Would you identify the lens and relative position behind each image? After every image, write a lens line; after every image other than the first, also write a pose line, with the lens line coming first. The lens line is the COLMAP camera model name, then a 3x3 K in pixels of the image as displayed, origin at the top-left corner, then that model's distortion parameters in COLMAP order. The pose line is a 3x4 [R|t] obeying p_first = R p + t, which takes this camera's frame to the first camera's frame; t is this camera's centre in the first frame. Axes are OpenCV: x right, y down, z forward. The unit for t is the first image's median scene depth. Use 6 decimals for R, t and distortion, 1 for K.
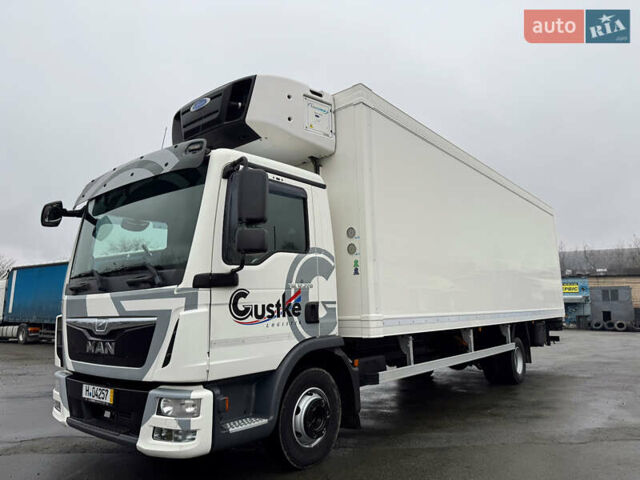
lens RADIAL K [[443.5, 0, 320.3], [0, 443.5, 240.9], [0, 0, 1]] dist [0.027696, -0.024460]
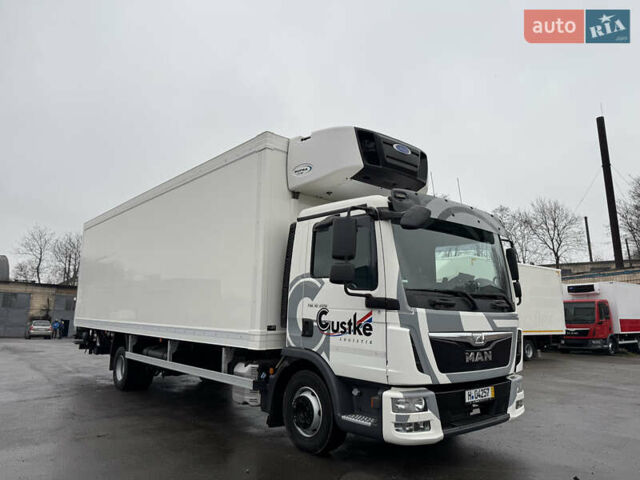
lens RADIAL K [[481.8, 0, 322.7], [0, 481.8, 240.8], [0, 0, 1]] dist [0.046462, -0.056440]
pose [[0.150969, 0.186657, 0.970756, -1.823568], [-0.159442, 0.973752, -0.162437, 0.204011], [-0.975596, -0.130257, 0.176767, 1.167828]]
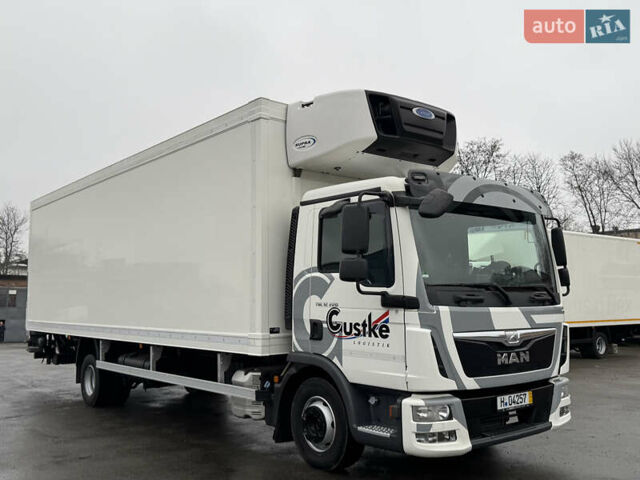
lens RADIAL K [[635.9, 0, 323.1], [0, 635.9, 253.9], [0, 0, 1]] dist [0.061047, 0.000000]
pose [[0.175261, 0.111910, 0.978141, -2.006929], [-0.133680, 0.987022, -0.088974, 0.181675], [-0.975404, -0.115164, 0.187946, 1.130280]]
